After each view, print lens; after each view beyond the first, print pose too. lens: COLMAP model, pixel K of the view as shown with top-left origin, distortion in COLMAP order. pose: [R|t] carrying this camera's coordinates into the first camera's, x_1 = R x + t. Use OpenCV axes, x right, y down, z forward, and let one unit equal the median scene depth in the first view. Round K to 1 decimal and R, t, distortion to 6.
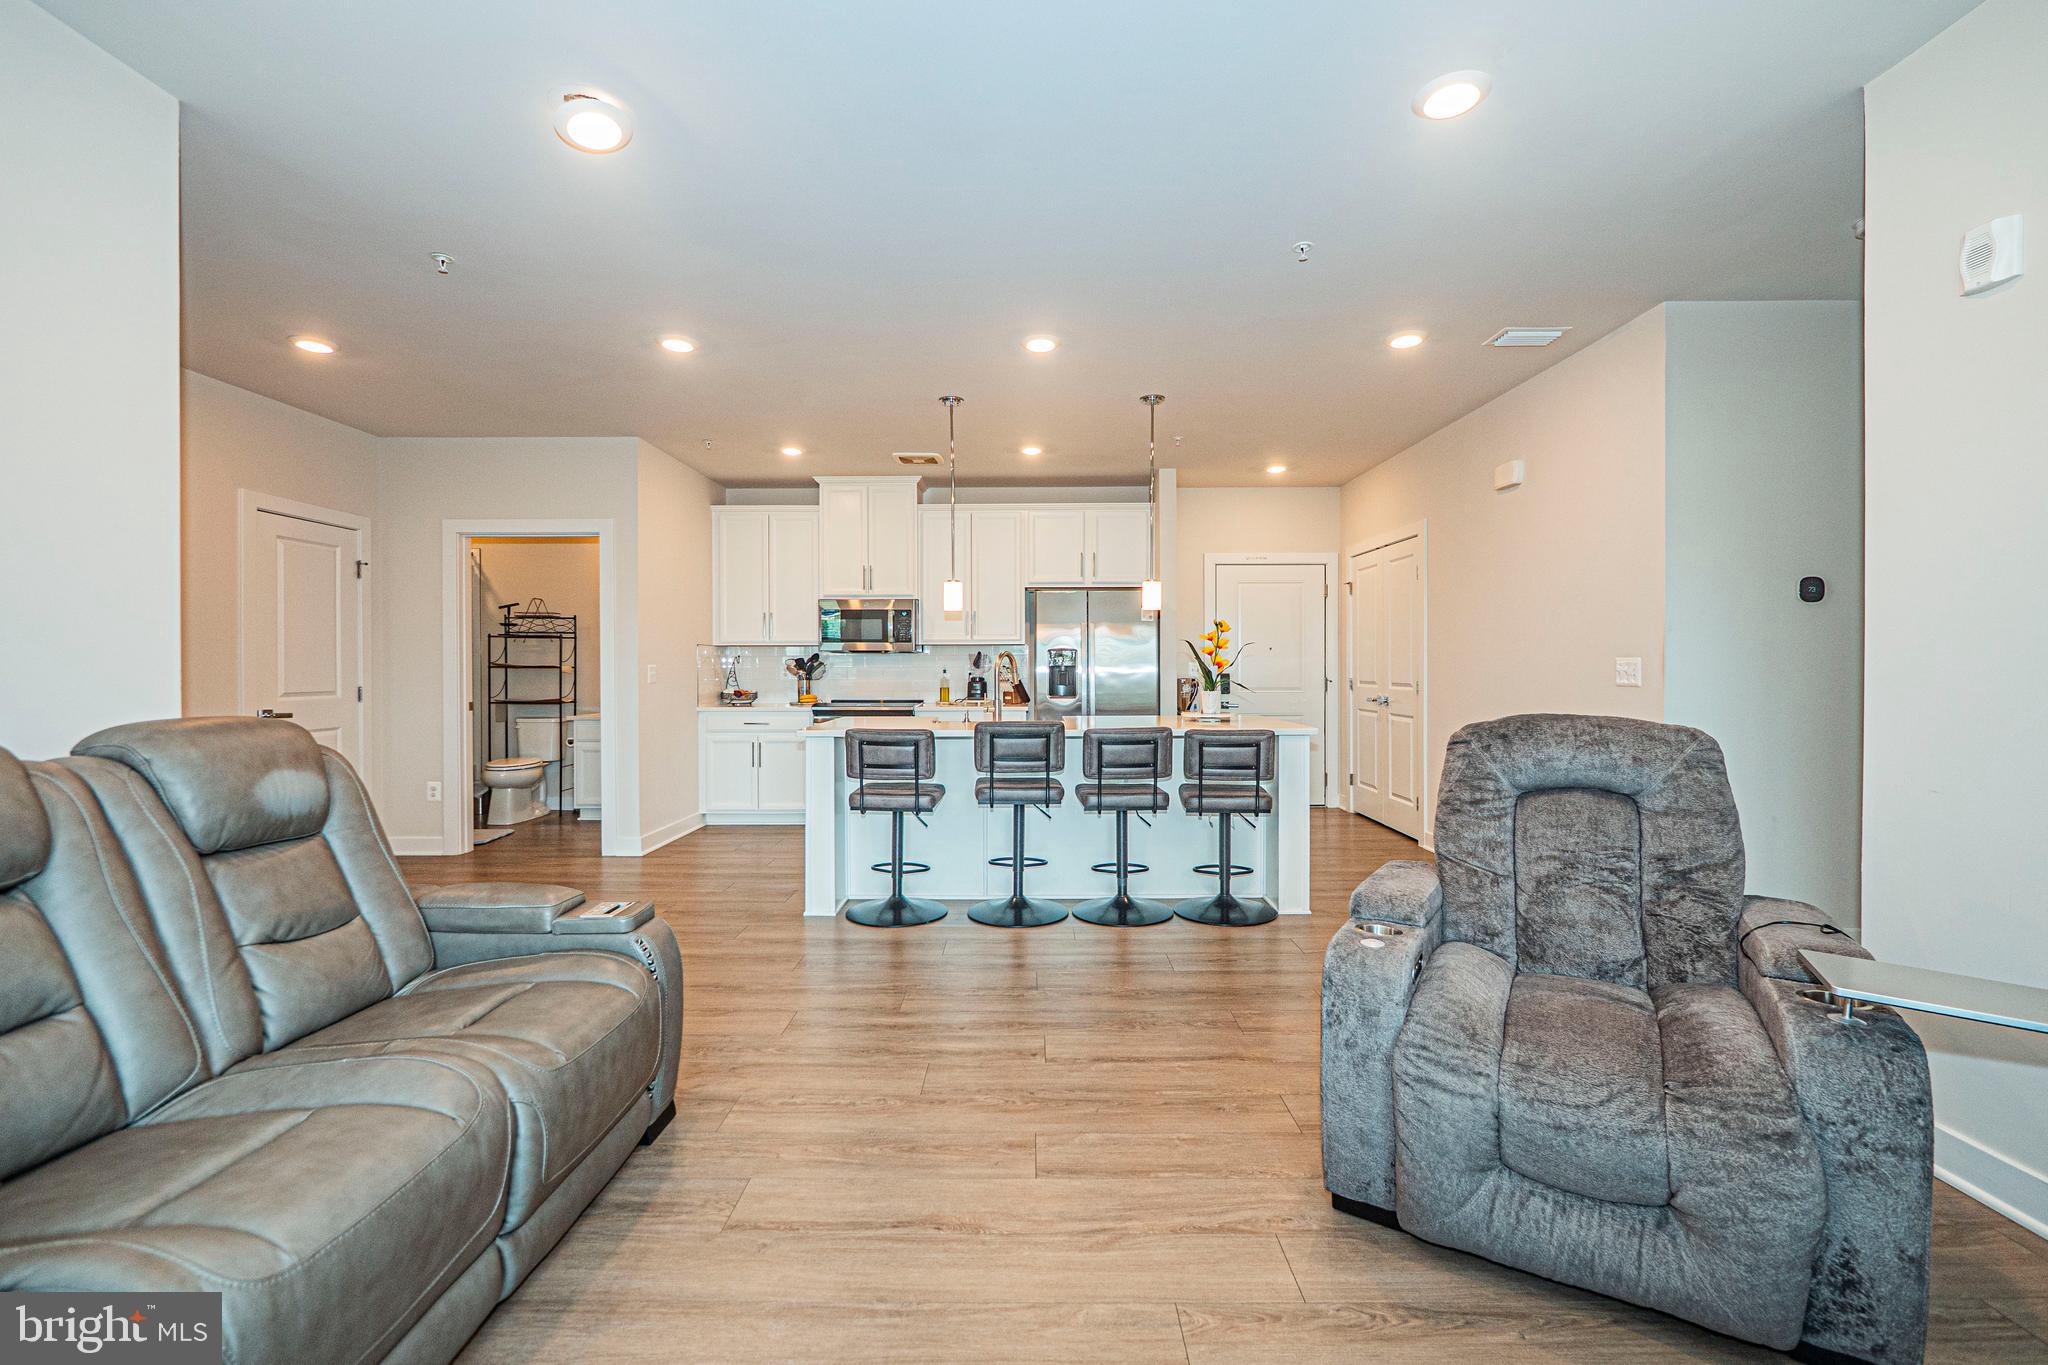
lens RADIAL K [[865.0, 0, 1012.8], [0, 865.0, 677.1], [0, 0, 1]] dist [-0.004509, 0.001667]
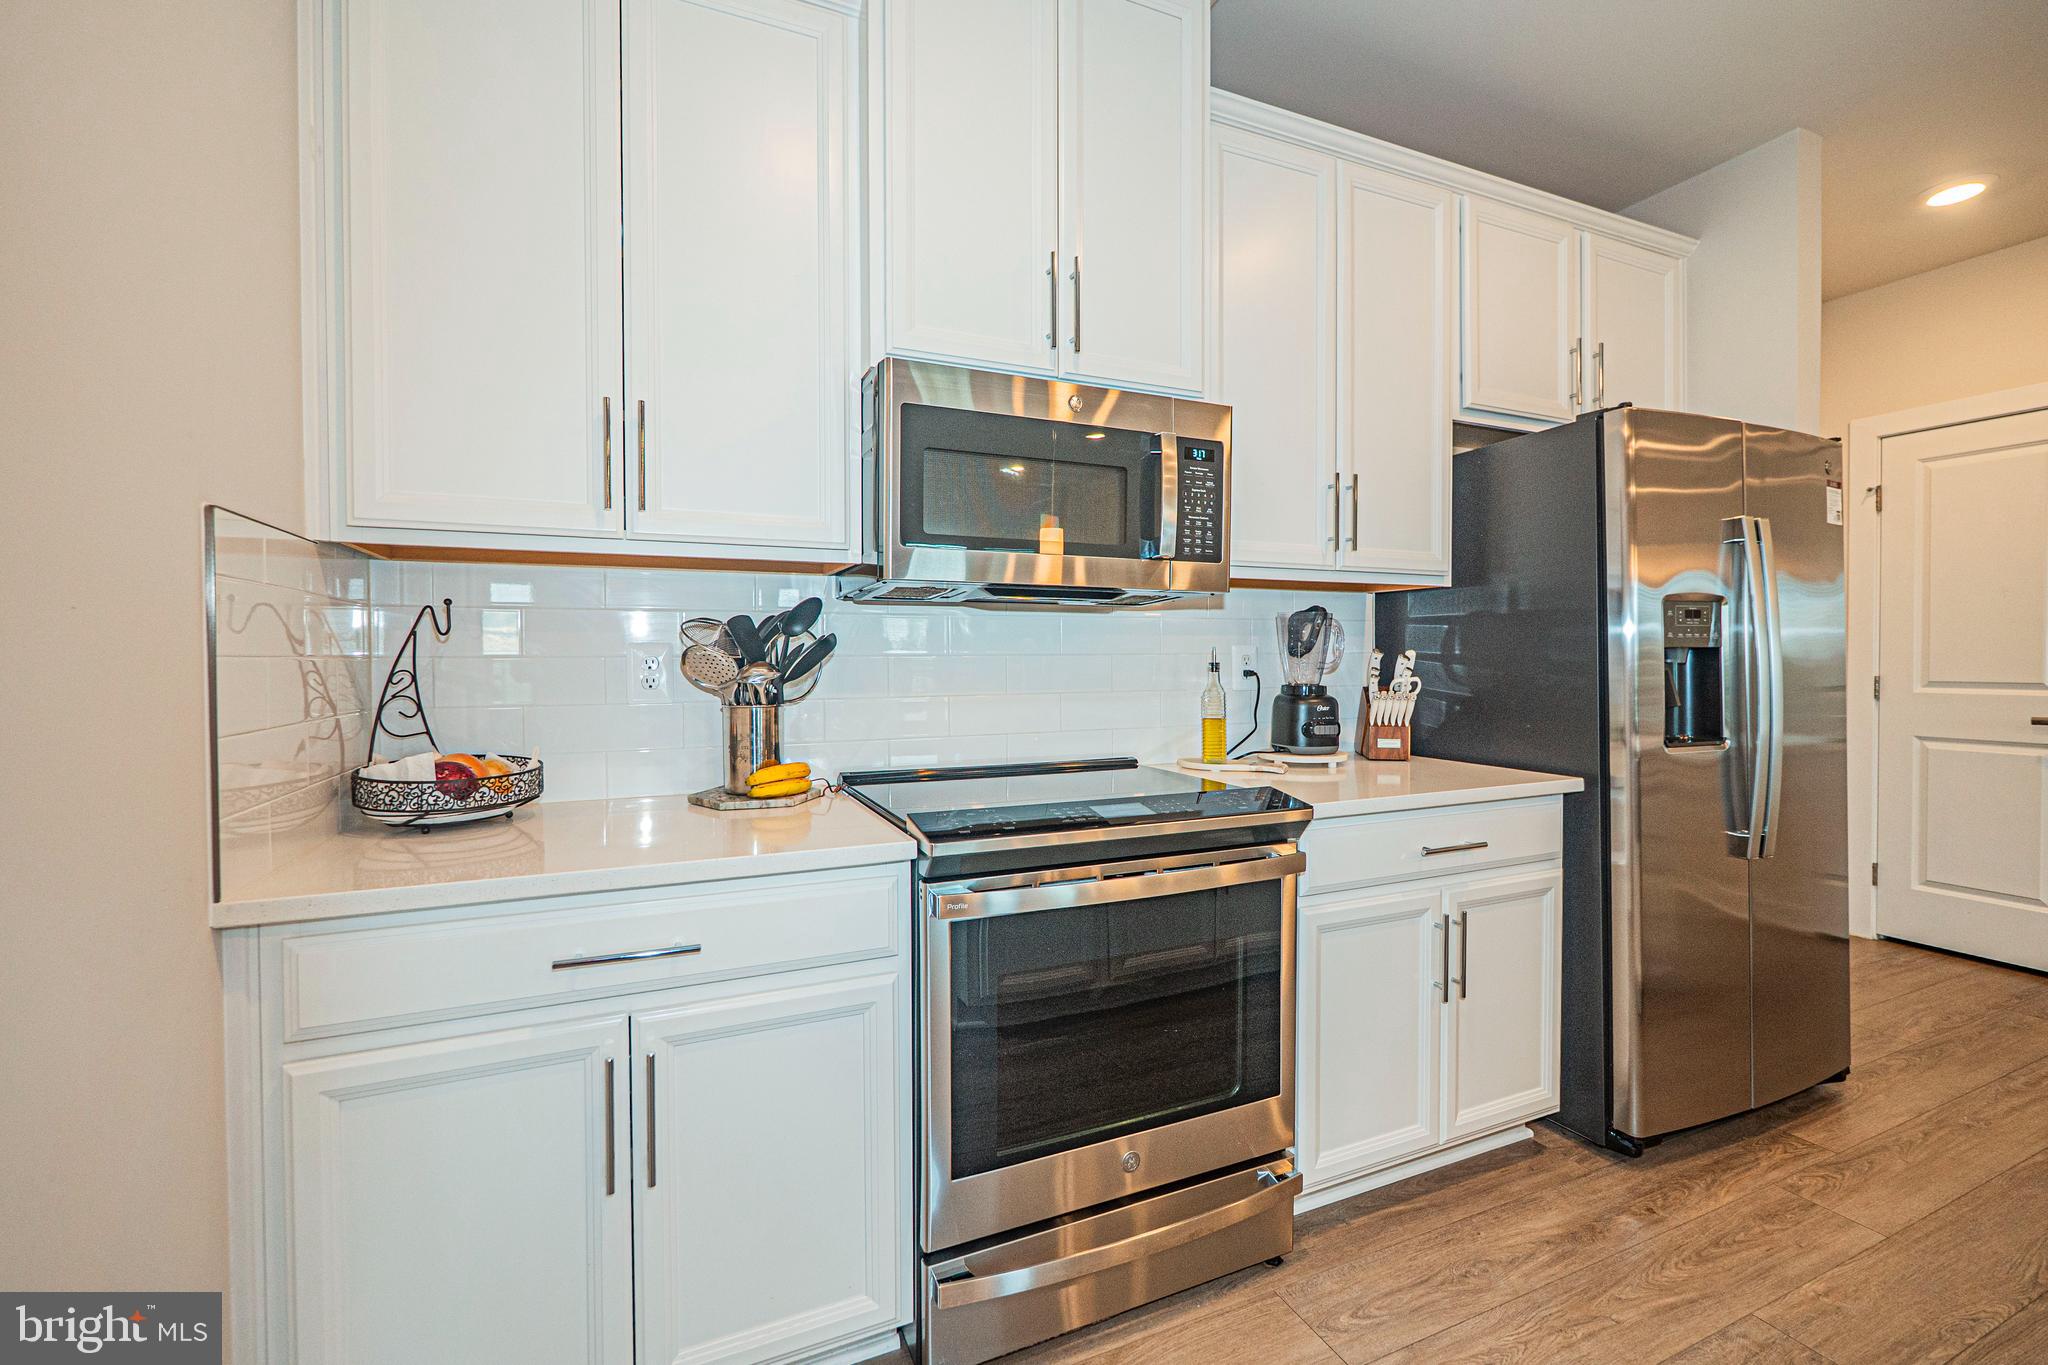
lens RADIAL K [[865.0, 0, 1033.5], [0, 865.0, 676.7], [0, 0, 1]] dist [-0.004509, 0.001667]
pose [[0.908884, -0.009985, 0.416929, -0.288621], [0.008237, 0.999948, 0.005992, -0.005977], [-0.416967, -0.002012, 0.908919, 0.781694]]
